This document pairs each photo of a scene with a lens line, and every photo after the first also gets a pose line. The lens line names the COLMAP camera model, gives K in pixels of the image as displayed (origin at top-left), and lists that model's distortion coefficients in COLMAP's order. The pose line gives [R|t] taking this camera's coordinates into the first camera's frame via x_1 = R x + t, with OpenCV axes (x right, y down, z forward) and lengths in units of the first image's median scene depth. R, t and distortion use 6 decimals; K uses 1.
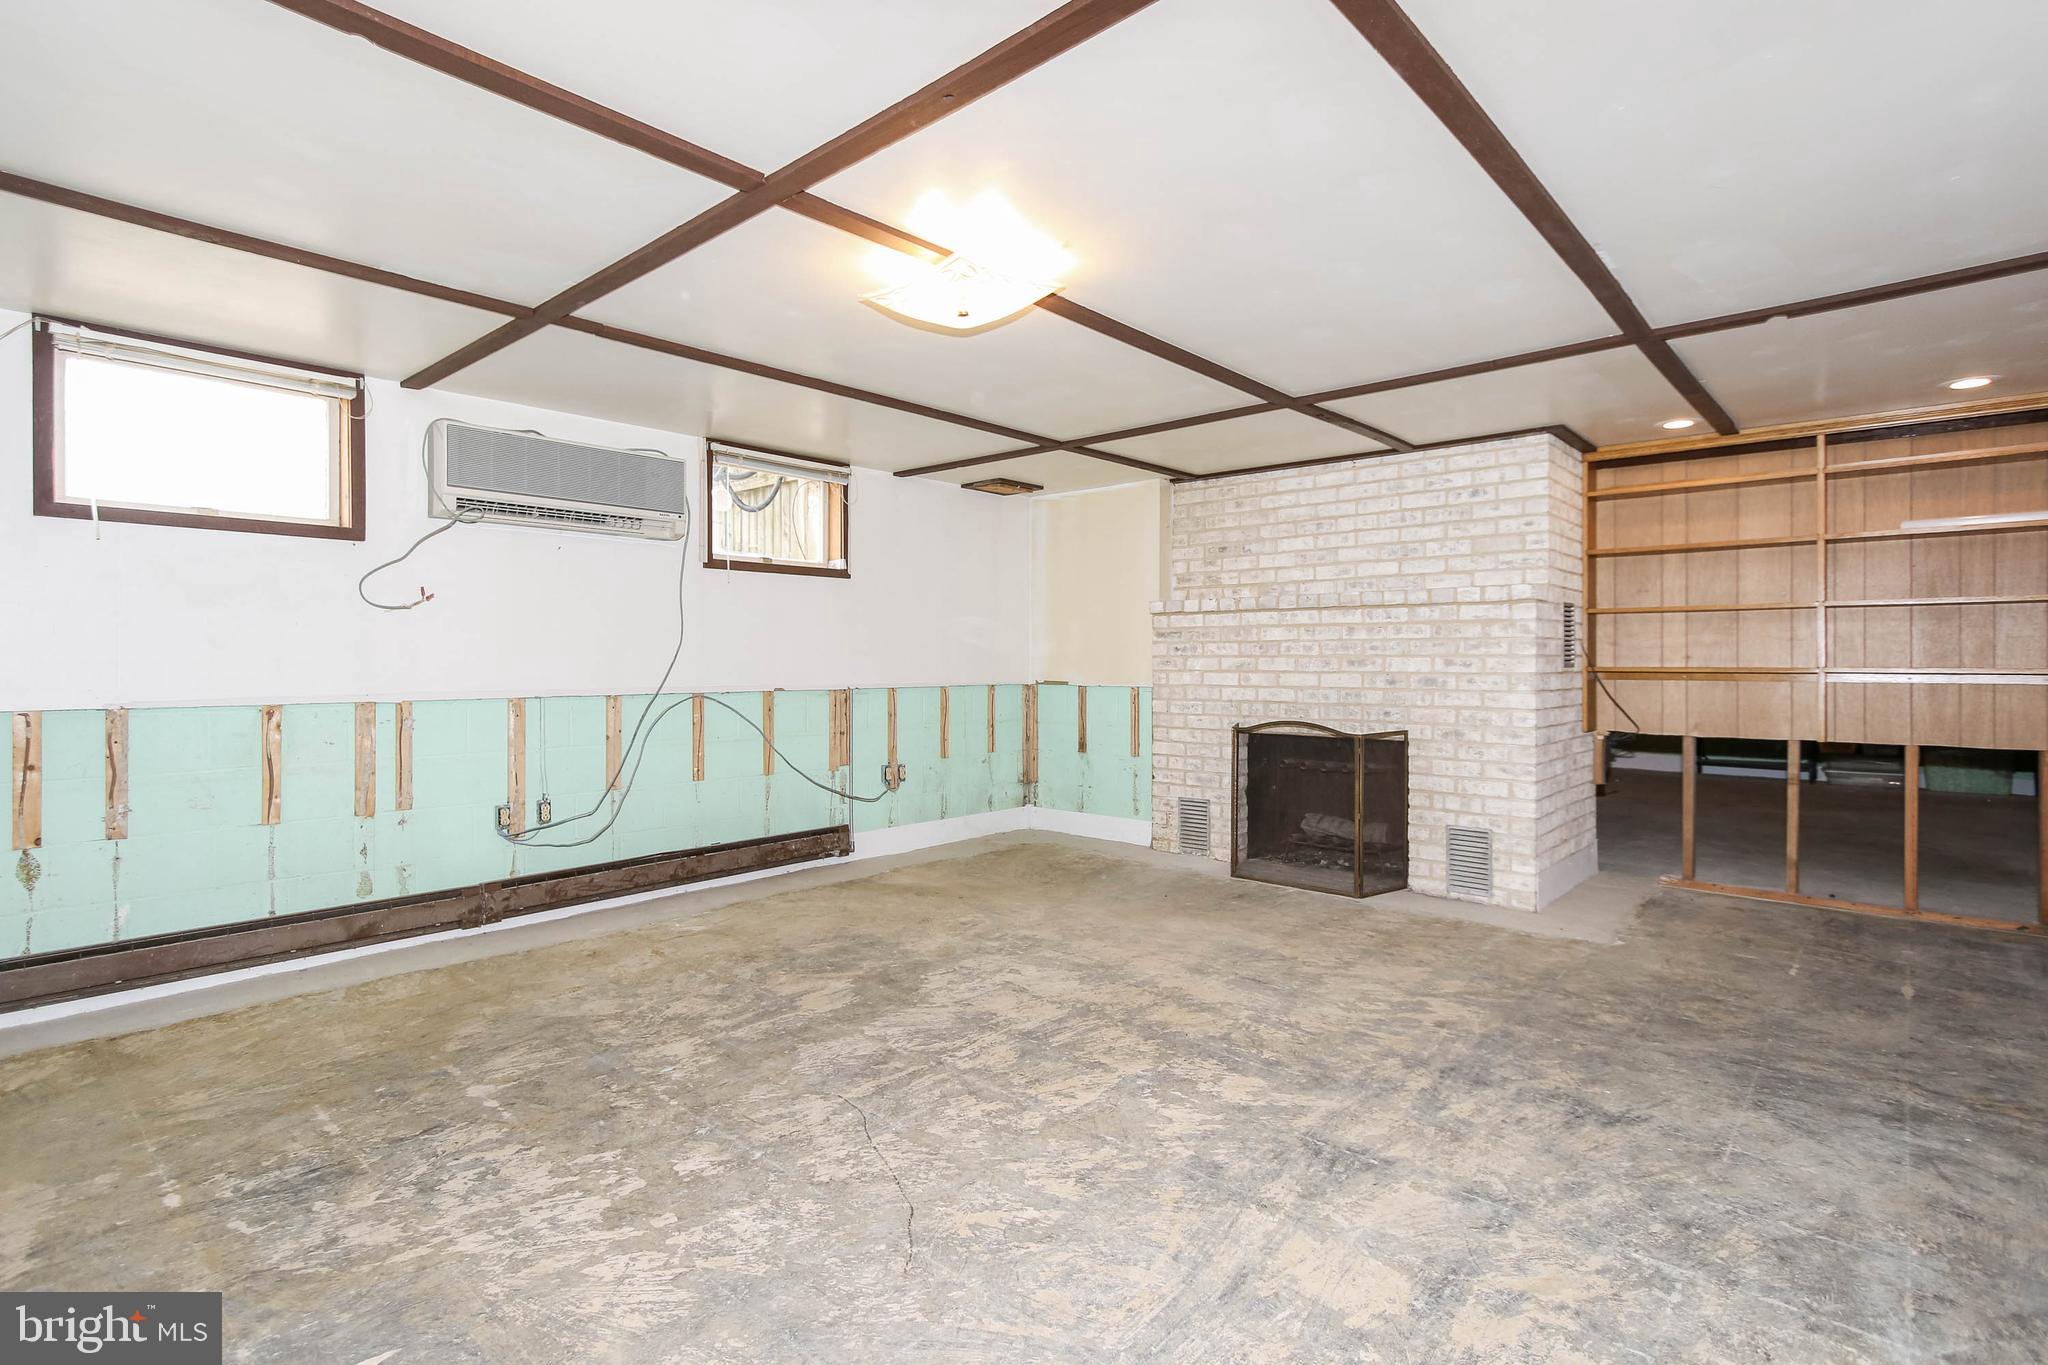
lens RADIAL K [[955.0, 0, 977.4], [0, 955.0, 658.8], [0, 0, 1]] dist [0.013217, 0.000450]
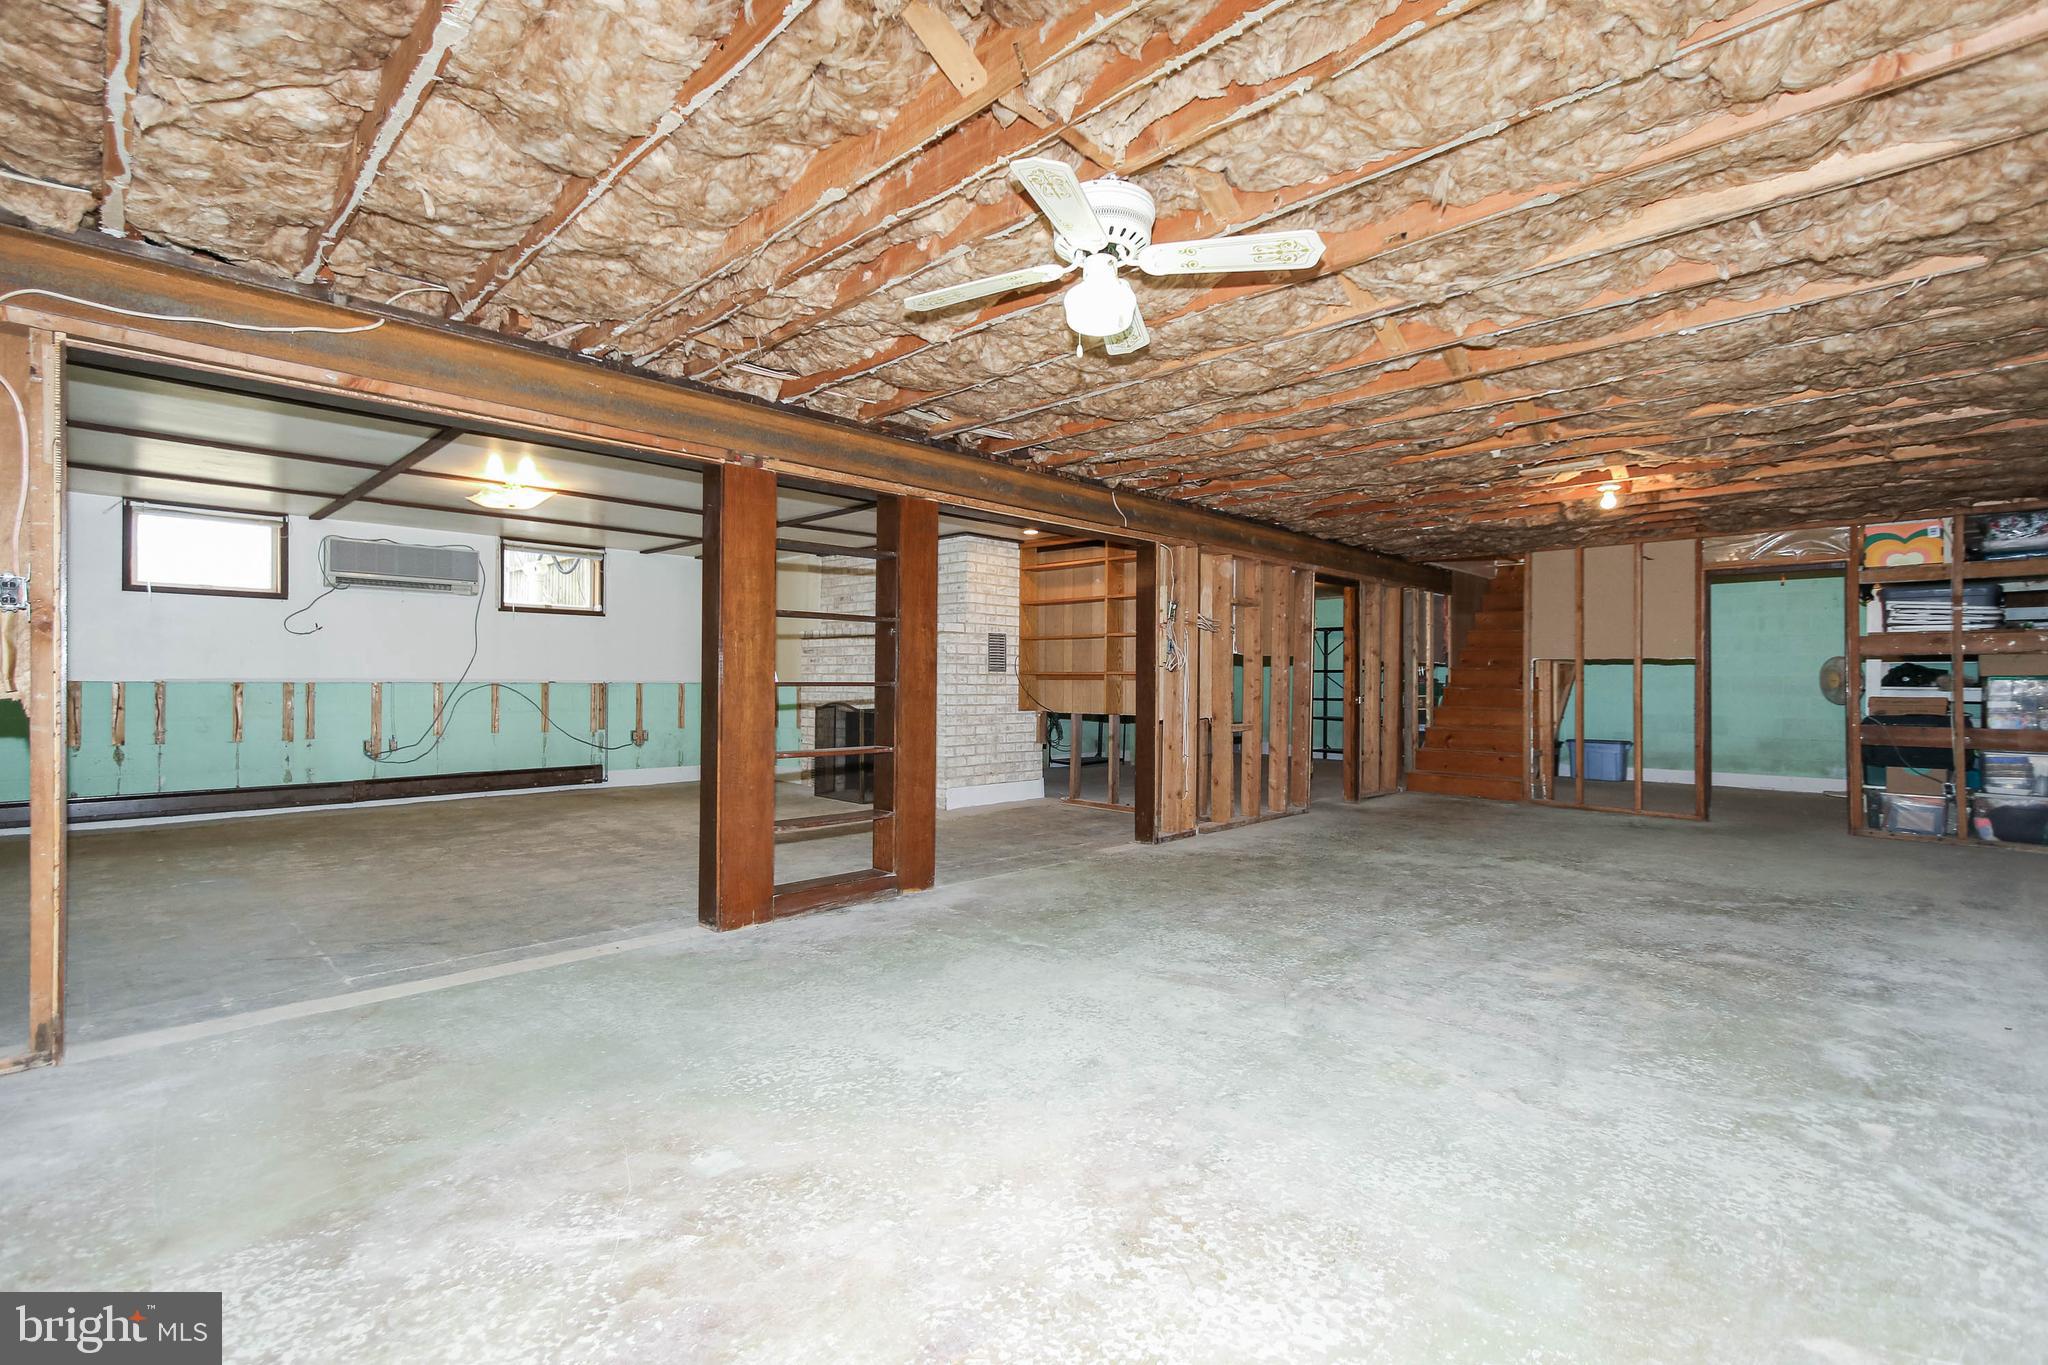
lens RADIAL K [[955.0, 0, 1027.8], [0, 955.0, 680.8], [0, 0, 1]] dist [0.013217, 0.000450]
pose [[0.998376, 0.006480, -0.056597, 0.885838], [-0.006593, 0.999977, -0.001793, 0.032781], [0.056584, 0.002163, 0.998395, -0.788584]]
